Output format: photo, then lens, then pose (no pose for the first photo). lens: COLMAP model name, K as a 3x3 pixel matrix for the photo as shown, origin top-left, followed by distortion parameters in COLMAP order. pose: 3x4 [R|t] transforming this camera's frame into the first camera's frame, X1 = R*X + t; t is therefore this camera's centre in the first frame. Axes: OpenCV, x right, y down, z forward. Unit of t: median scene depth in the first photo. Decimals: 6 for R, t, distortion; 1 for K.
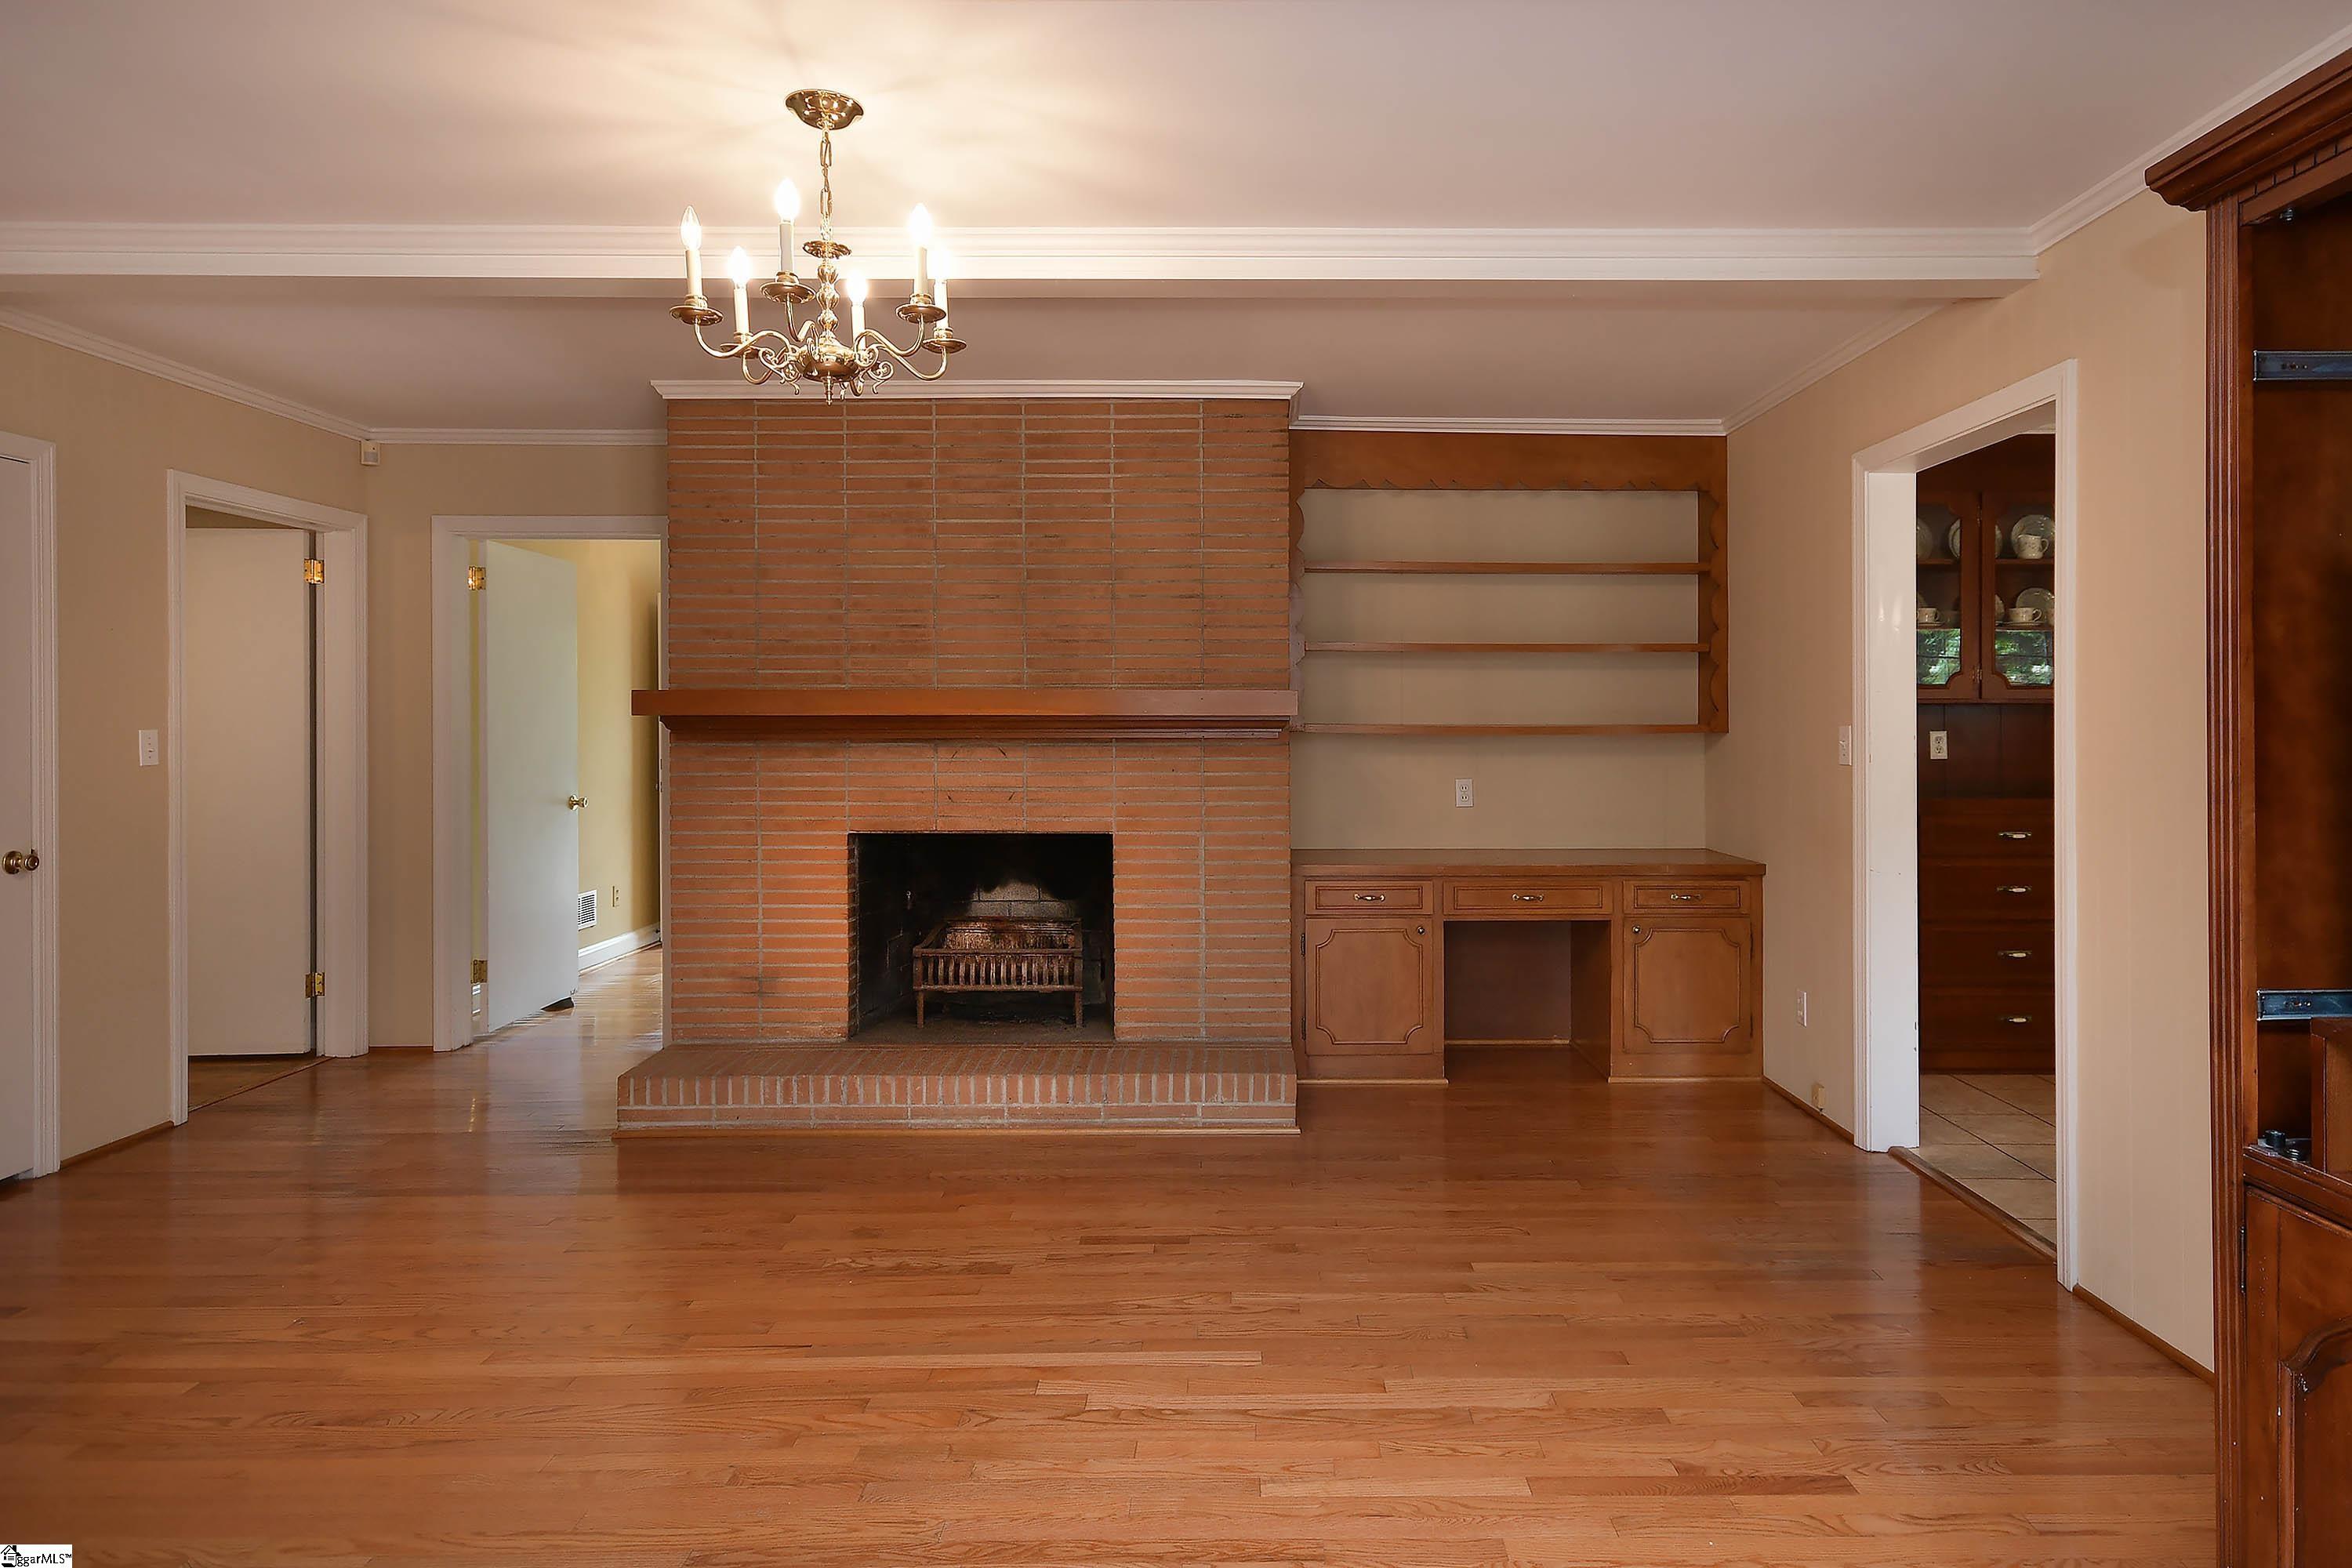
lens RADIAL K [[1247.9, 0, 1162.1], [0, 1247.9, 722.3], [0, 0, 1]] dist [0.006531, 0.003551]
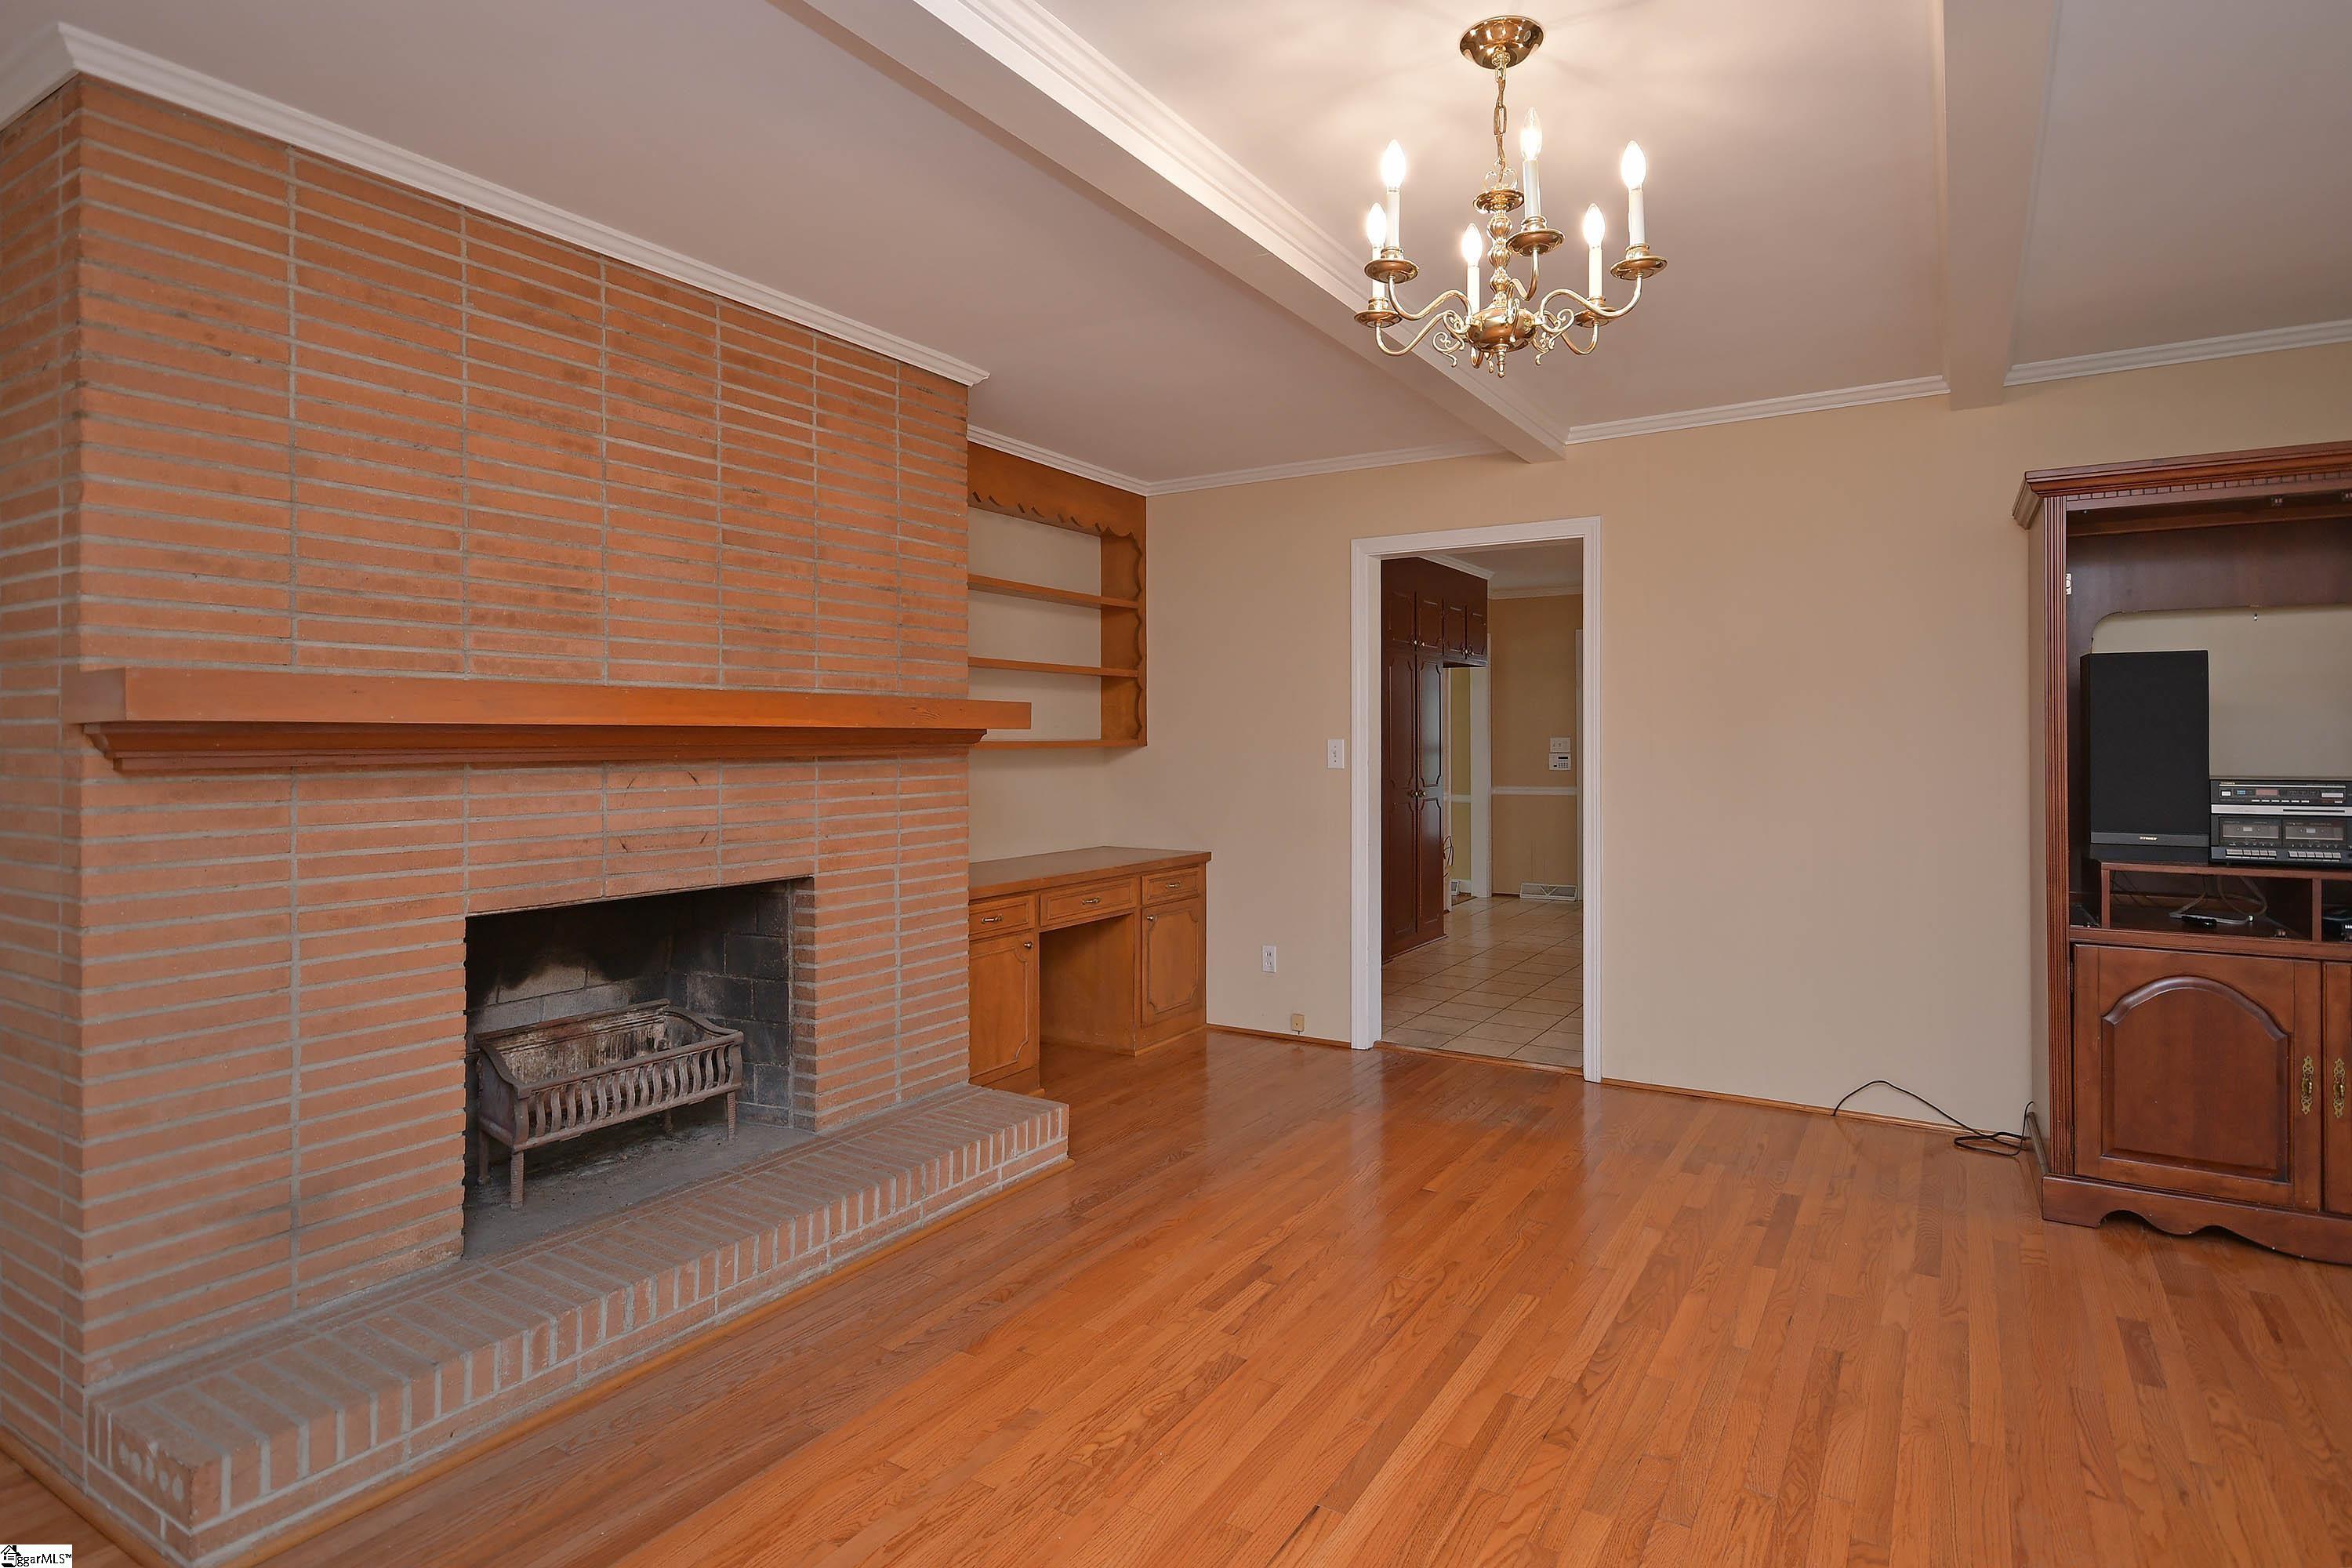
lens RADIAL K [[1247.9, 0, 1178.4], [0, 1247.9, 734.7], [0, 0, 1]] dist [0.006531, 0.003551]
pose [[0.518415, 0.003172, 0.855123, -0.599382], [0.000083, 0.999993, -0.003760, 0.001761], [-0.855129, 0.002020, 0.518411, 0.385909]]
